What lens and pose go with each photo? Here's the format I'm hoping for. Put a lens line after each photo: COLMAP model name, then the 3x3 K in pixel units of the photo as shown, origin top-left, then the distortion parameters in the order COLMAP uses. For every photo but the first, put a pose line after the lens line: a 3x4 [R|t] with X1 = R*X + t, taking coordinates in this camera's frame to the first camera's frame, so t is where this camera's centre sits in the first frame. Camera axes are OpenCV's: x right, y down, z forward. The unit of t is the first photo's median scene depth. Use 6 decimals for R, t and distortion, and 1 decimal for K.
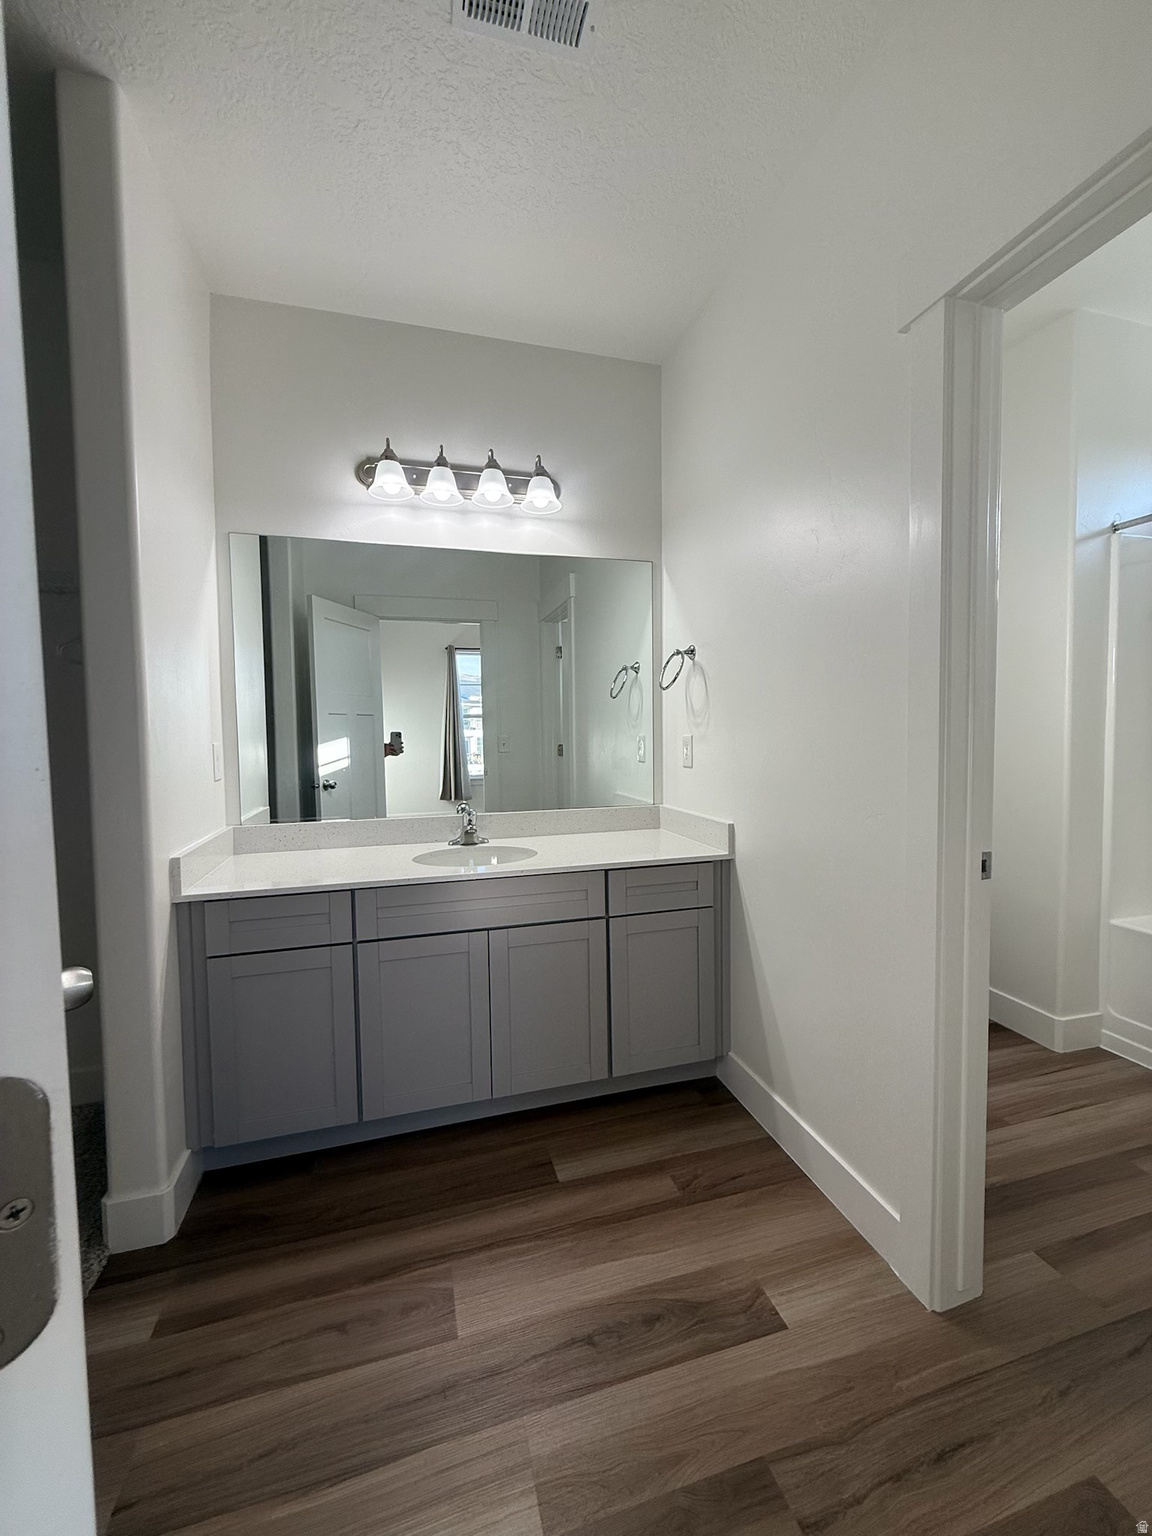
lens RADIAL K [[611.3, 0, 580.6], [0, 611.3, 761.7], [0, 0, 1]] dist [0.000399, -0.000144]
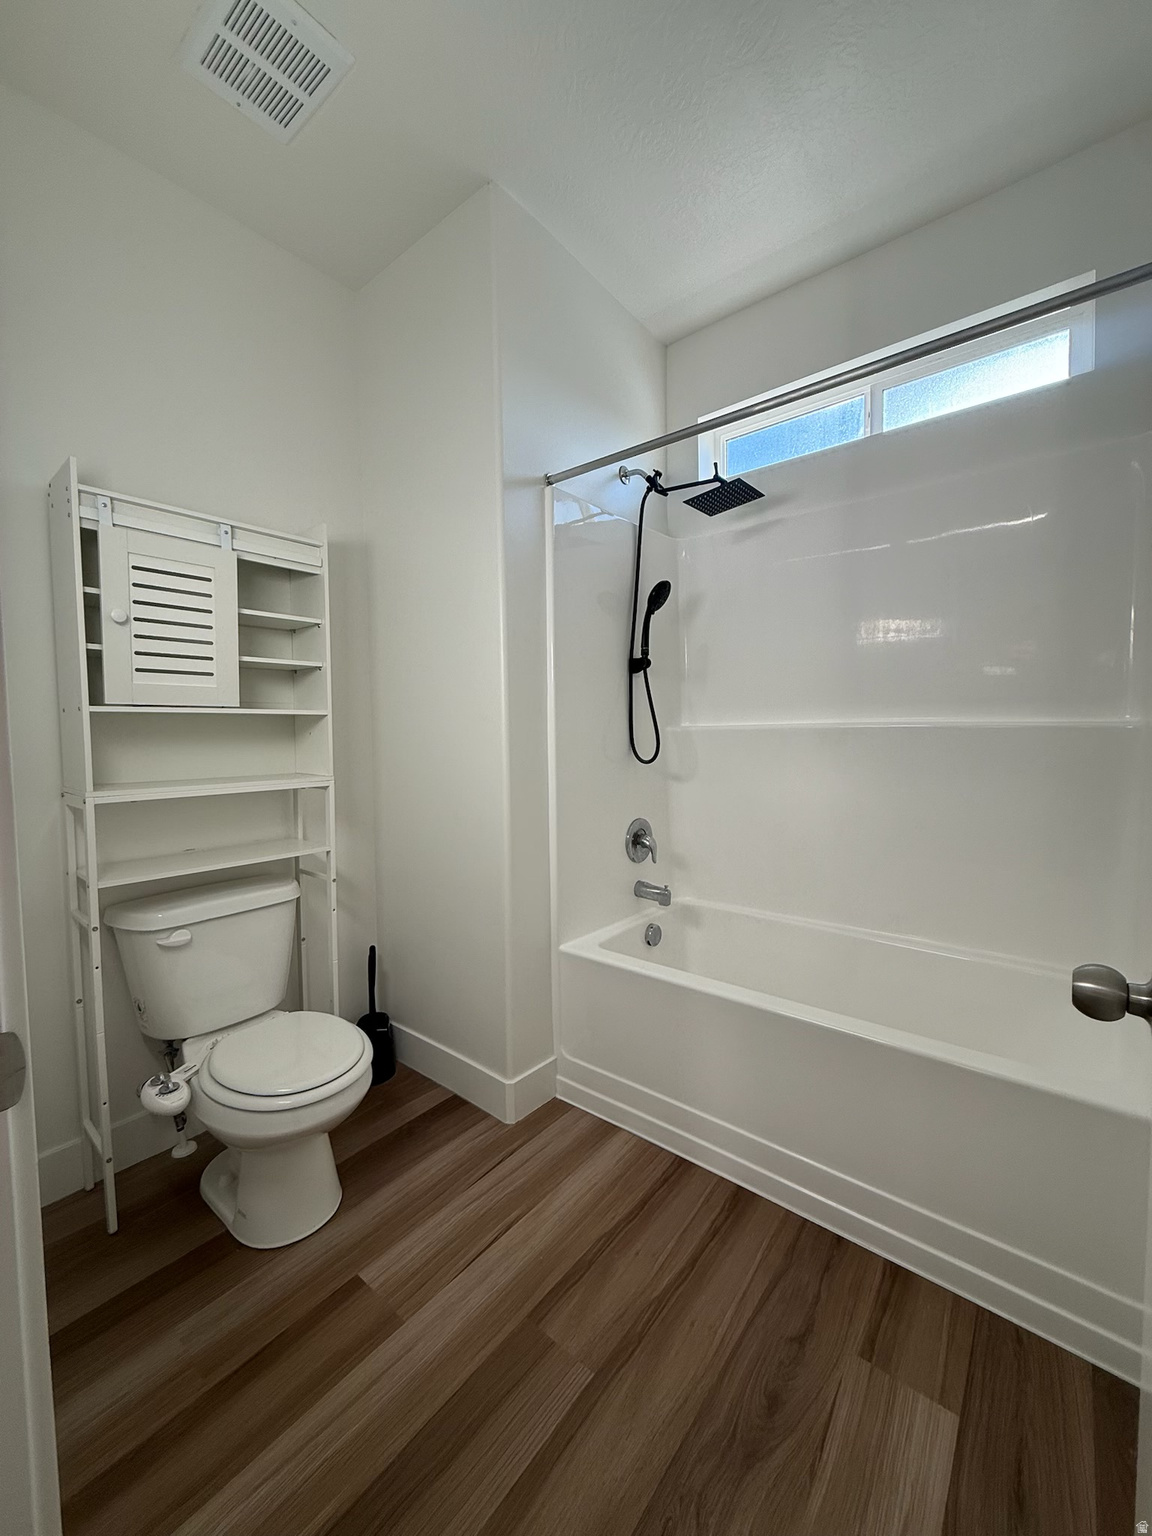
lens RADIAL K [[611.3, 0, 576.3], [0, 611.3, 763.8], [0, 0, 1]] dist [0.000399, -0.000144]
pose [[0.820572, -0.032707, 0.570606, 0.413192], [0.029712, 0.999452, 0.014560, -0.005180], [-0.570770, 0.005007, 0.821095, 0.292725]]
